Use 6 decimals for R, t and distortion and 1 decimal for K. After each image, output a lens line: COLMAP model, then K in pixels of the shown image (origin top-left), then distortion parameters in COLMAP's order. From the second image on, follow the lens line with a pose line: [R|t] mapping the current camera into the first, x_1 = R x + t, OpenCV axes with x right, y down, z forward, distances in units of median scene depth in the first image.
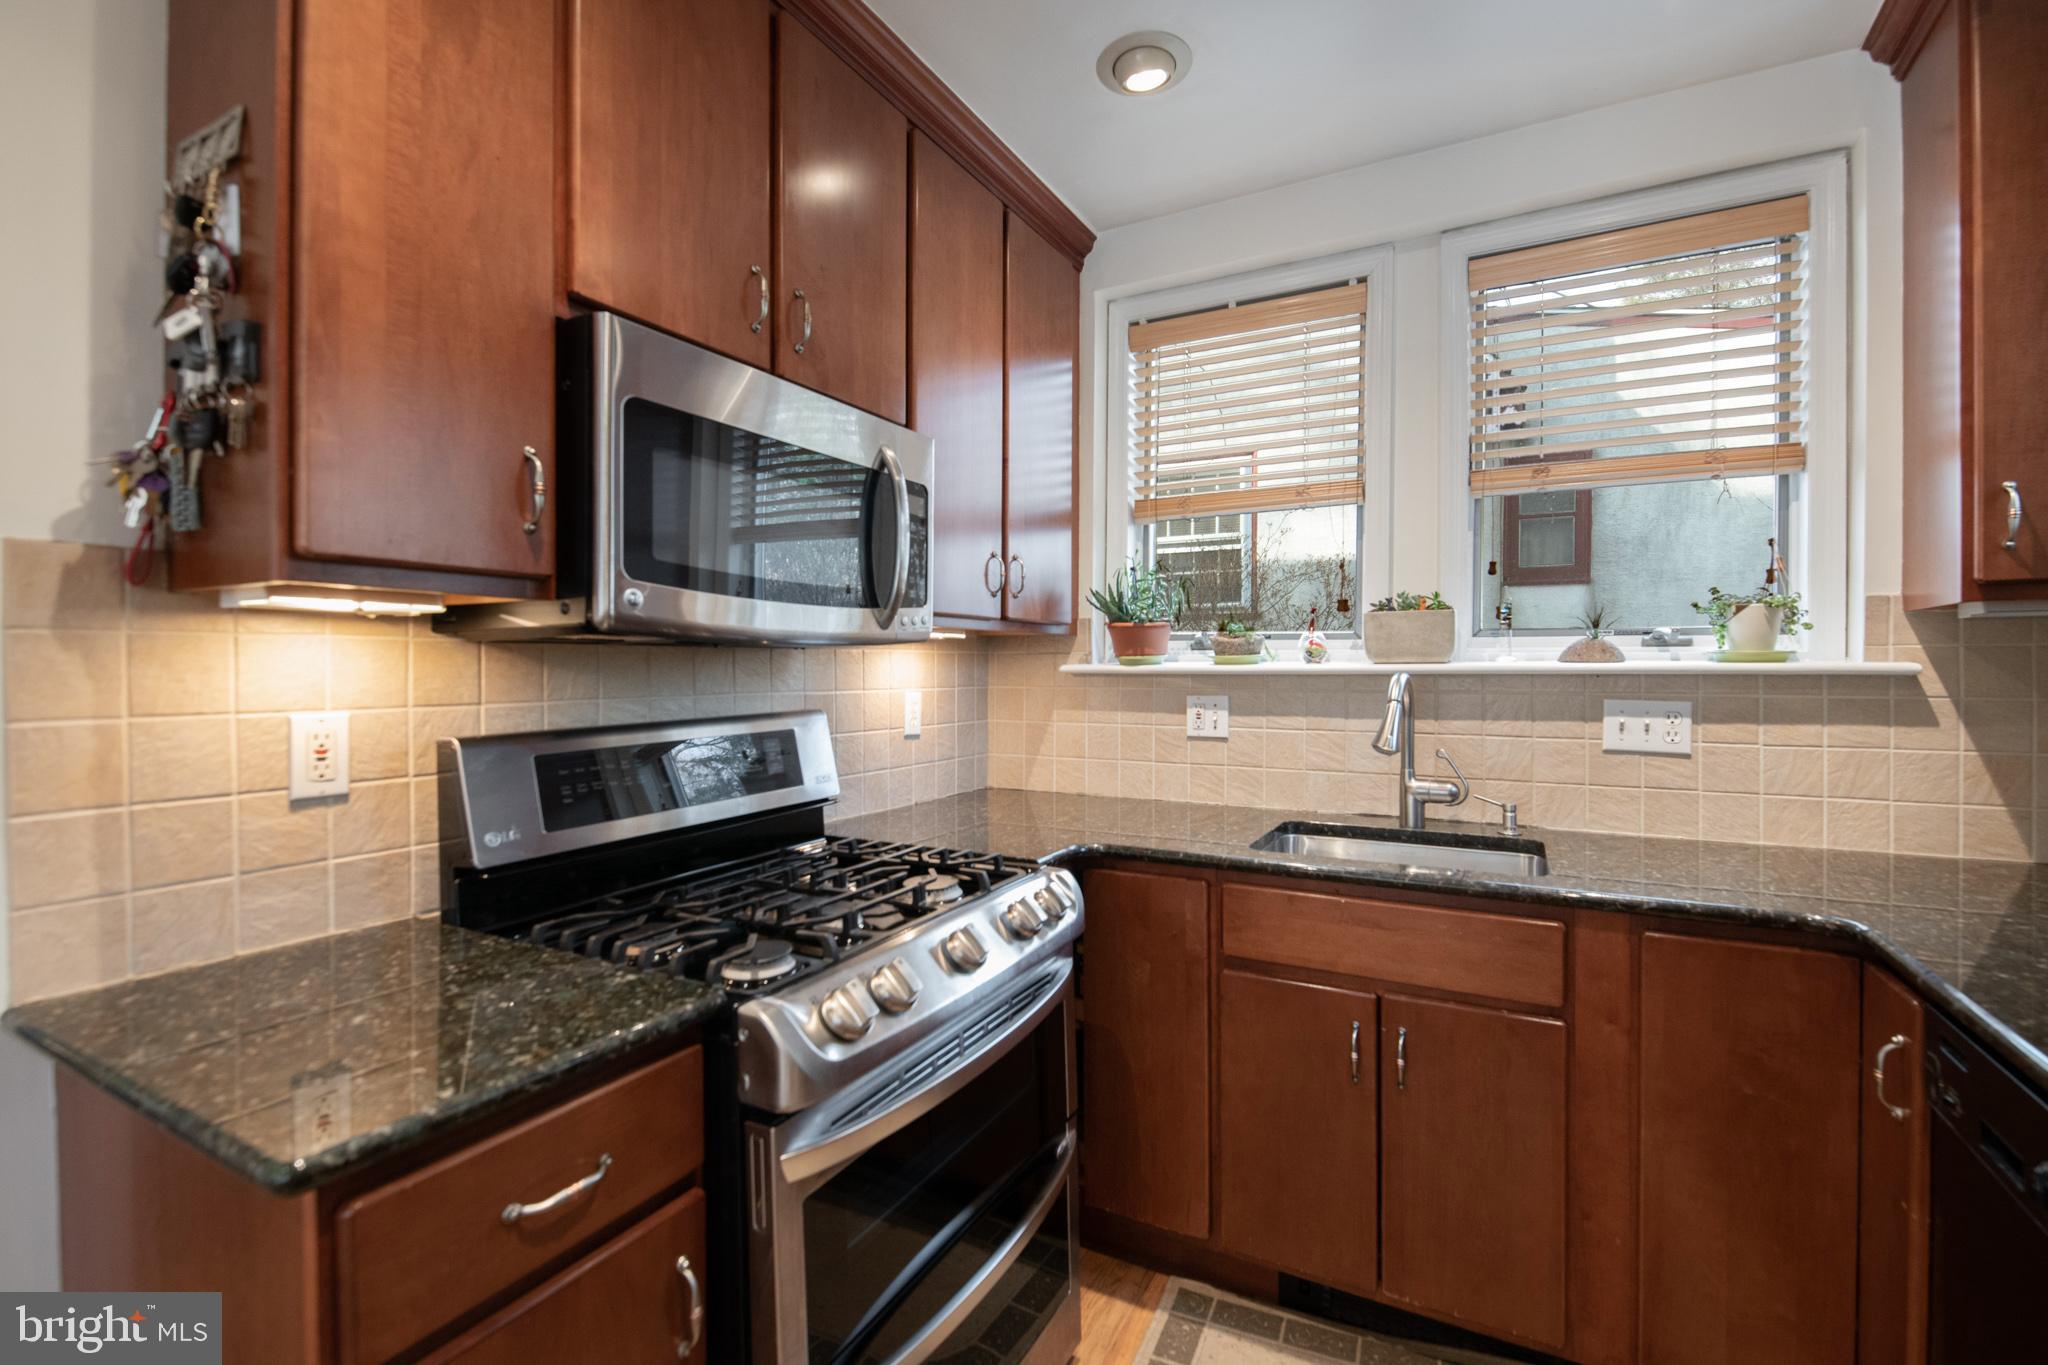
lens RADIAL K [[888.7, 0, 1039.7], [0, 888.7, 675.2], [0, 0, 1]] dist [0.009679, -0.010894]
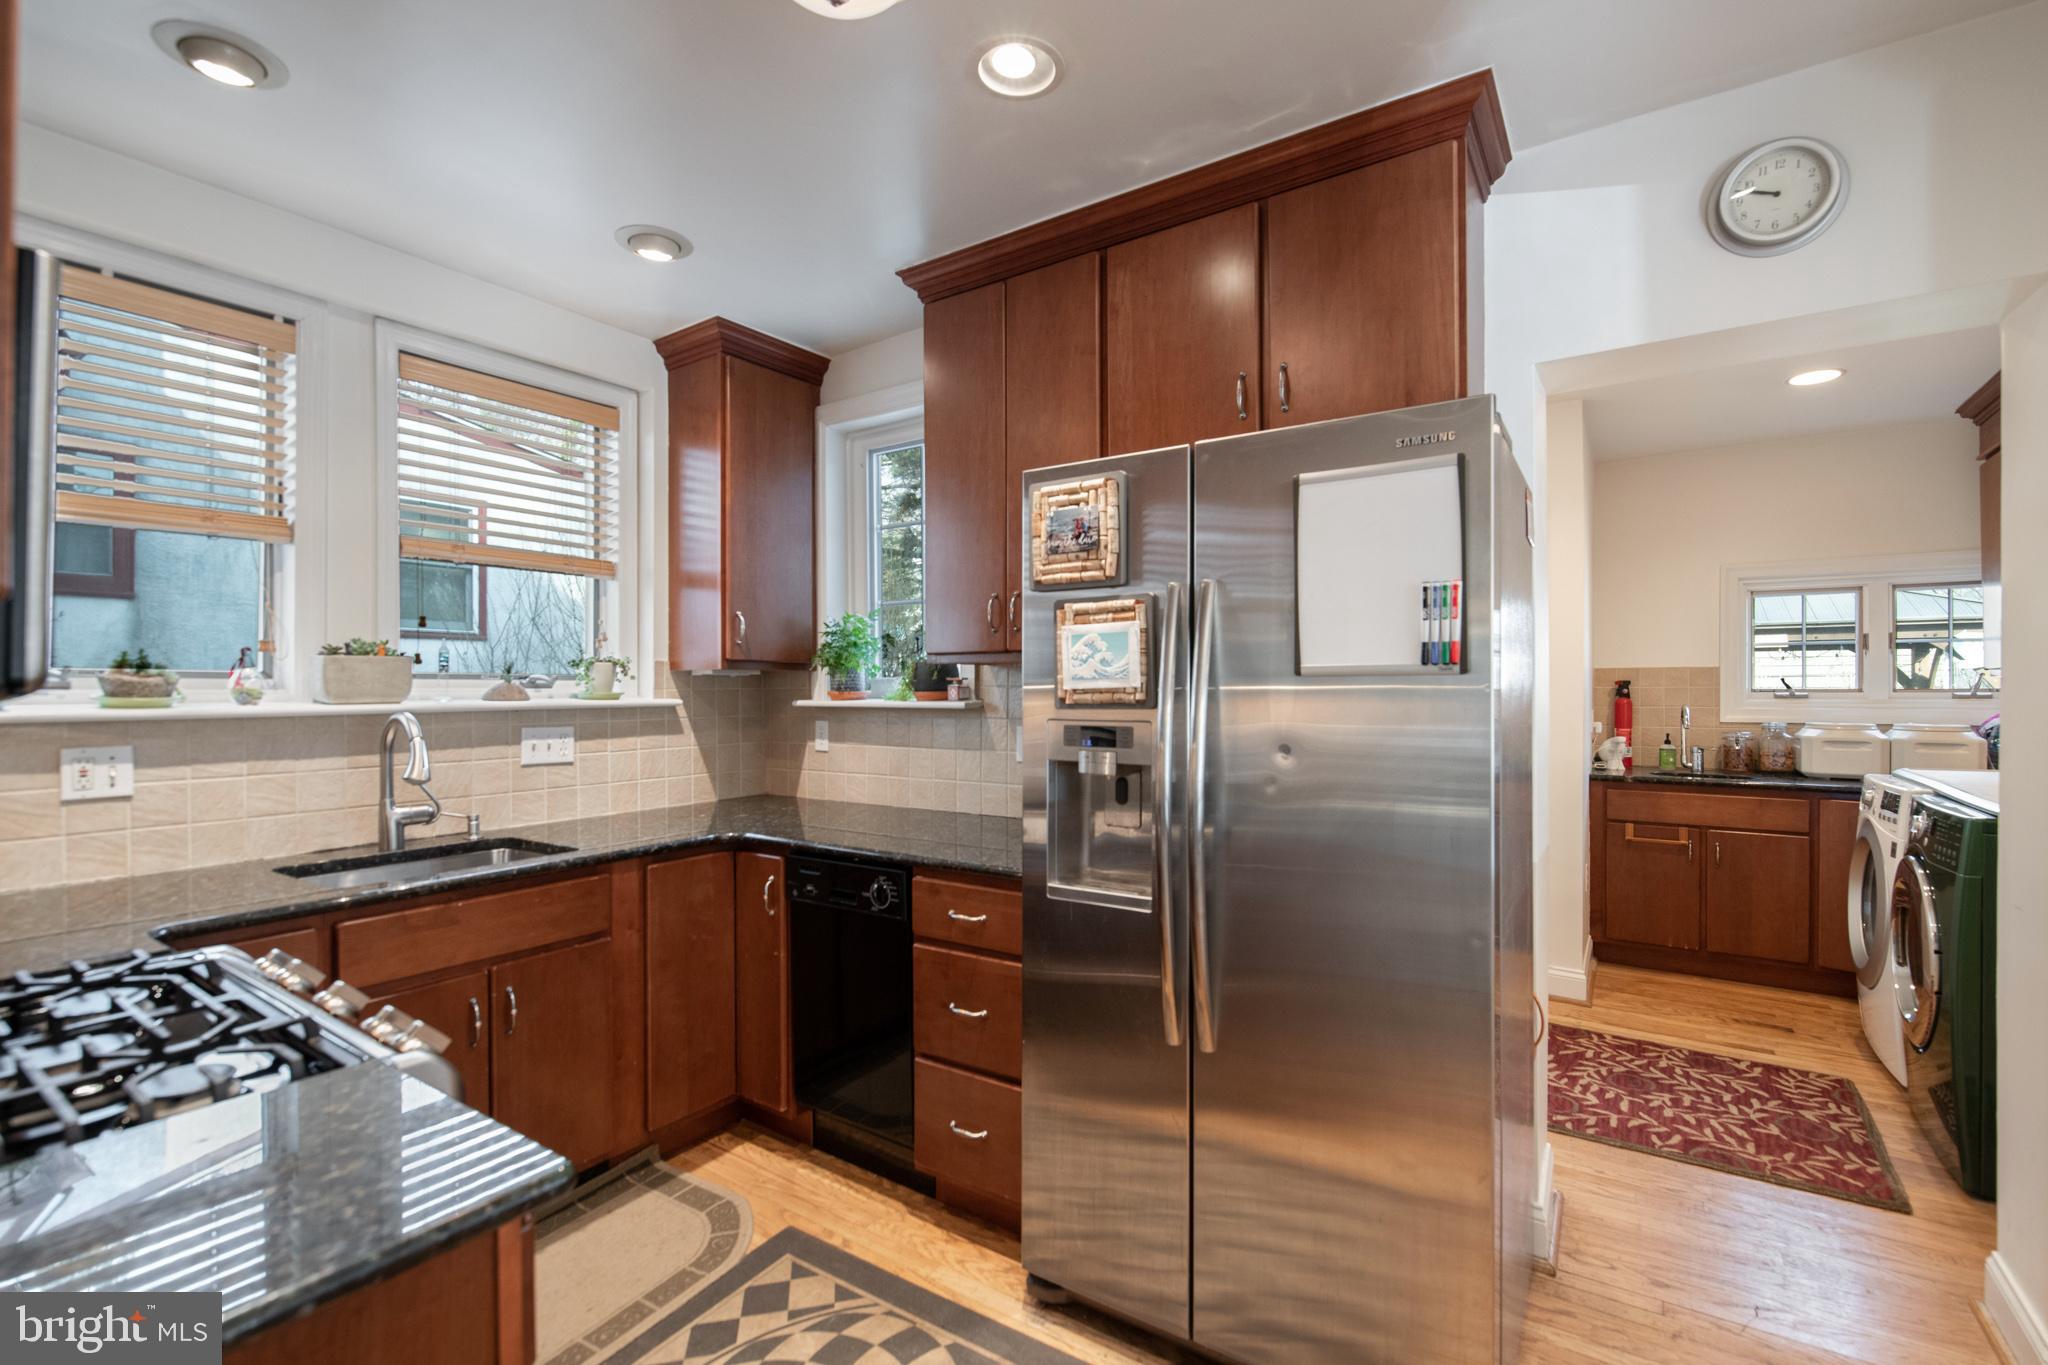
lens RADIAL K [[900.8, 0, 1033.7], [0, 900.8, 690.7], [0, 0, 1]] dist [0.010265, -0.009314]
pose [[0.099276, -0.006823, 0.995037, -0.709435], [0.010250, 0.999930, 0.005834, -0.031964], [-0.995007, 0.009620, 0.099339, 0.086676]]
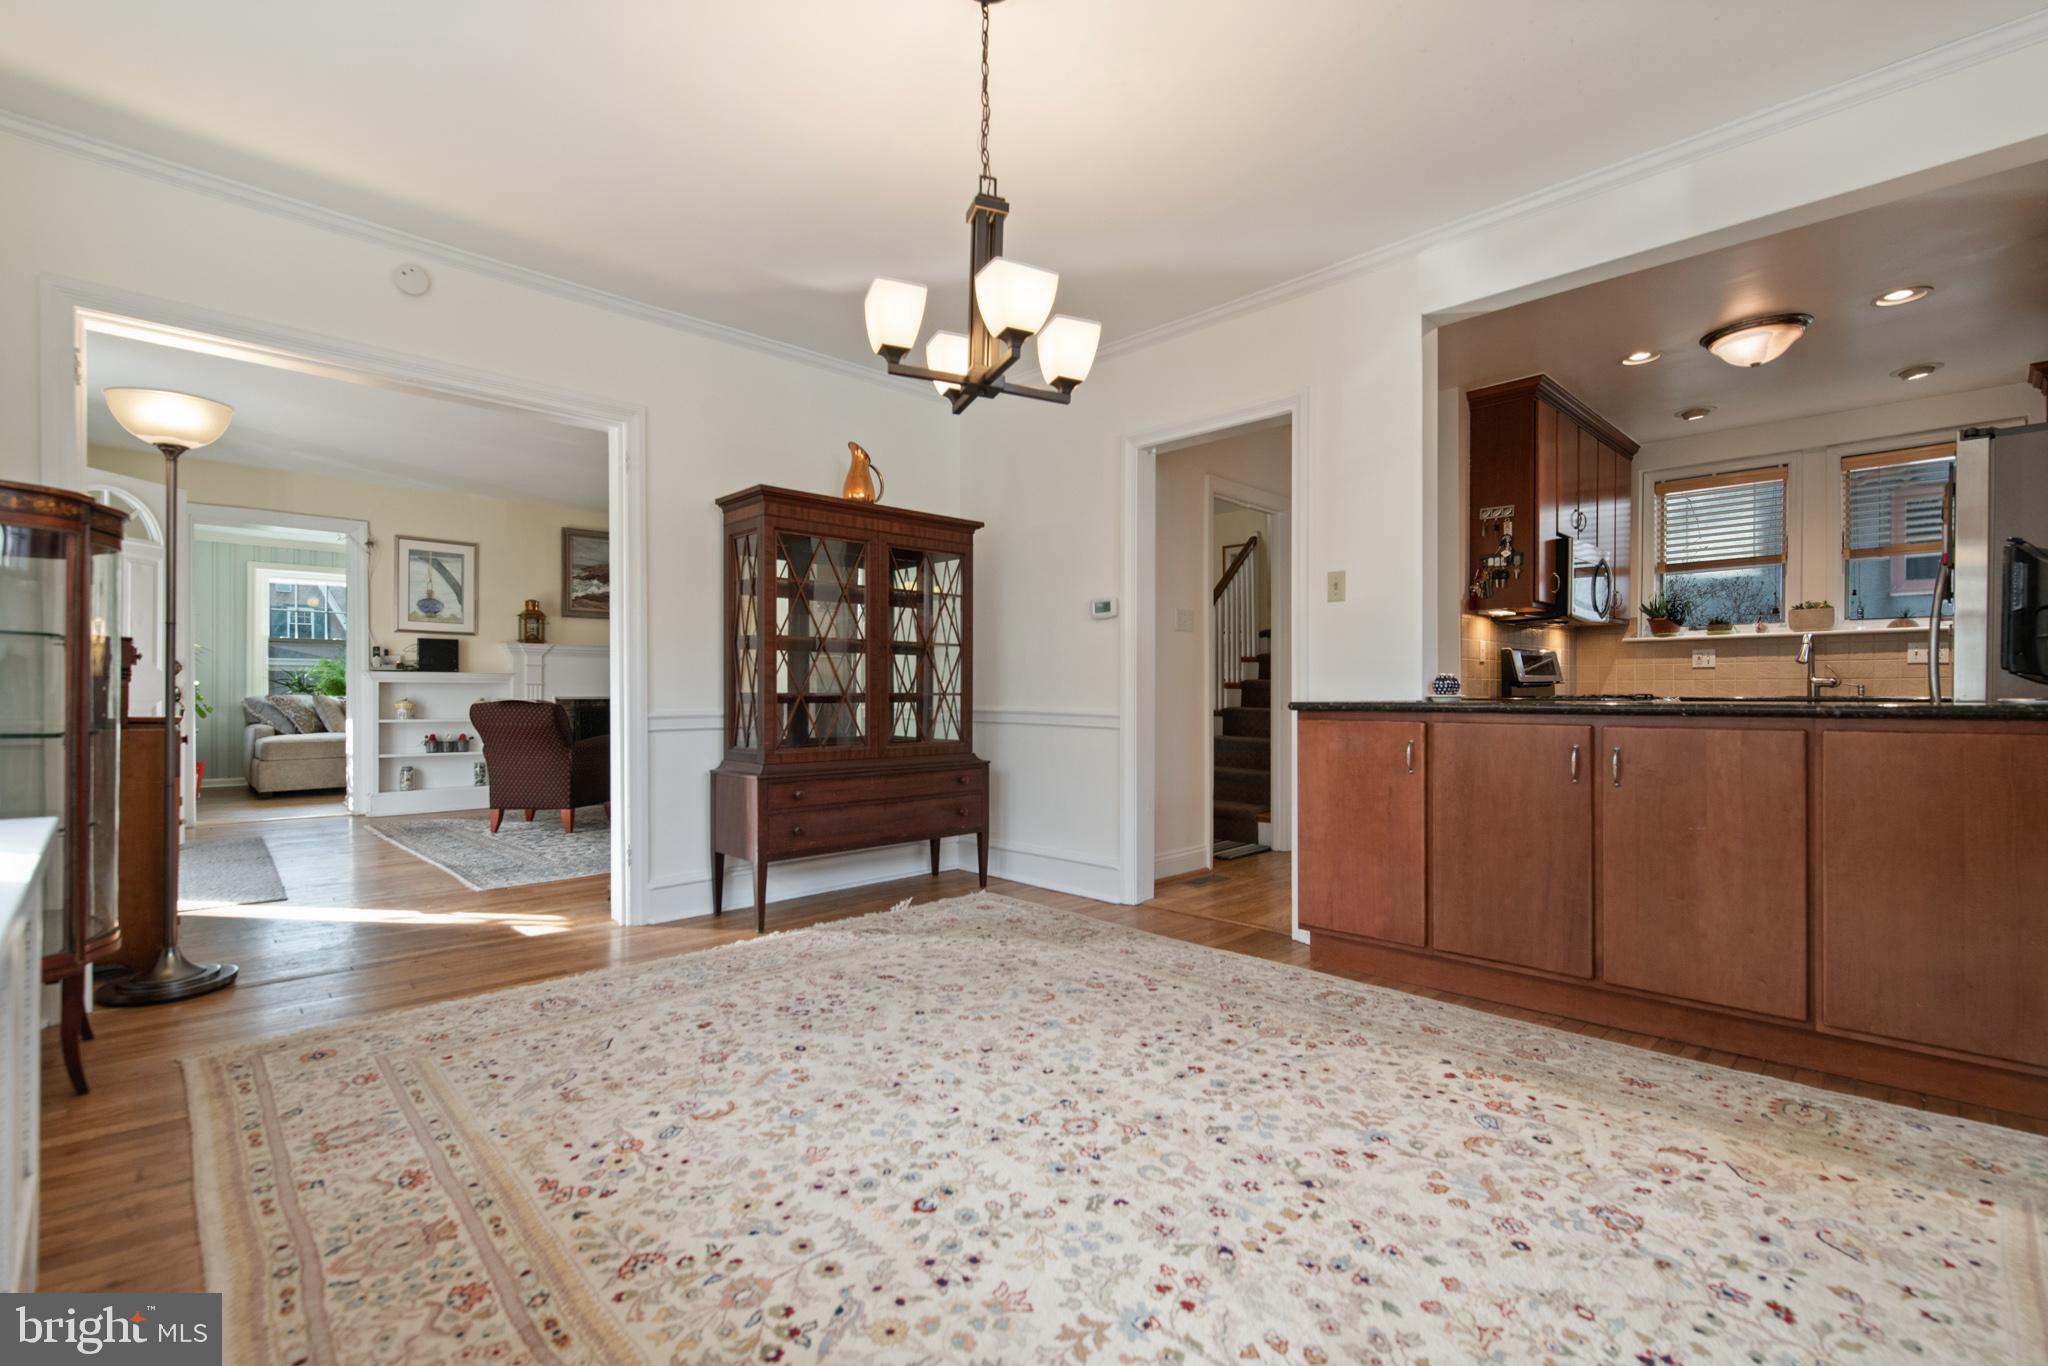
lens RADIAL K [[900.8, 0, 1033.7], [0, 900.8, 691.2], [0, 0, 1]] dist [0.010265, -0.009314]
pose [[0.955529, -0.001814, -0.294892, -0.994884], [-0.000506, 0.999970, -0.007790, 0.193875], [0.294898, 0.007593, 0.955499, -2.216879]]
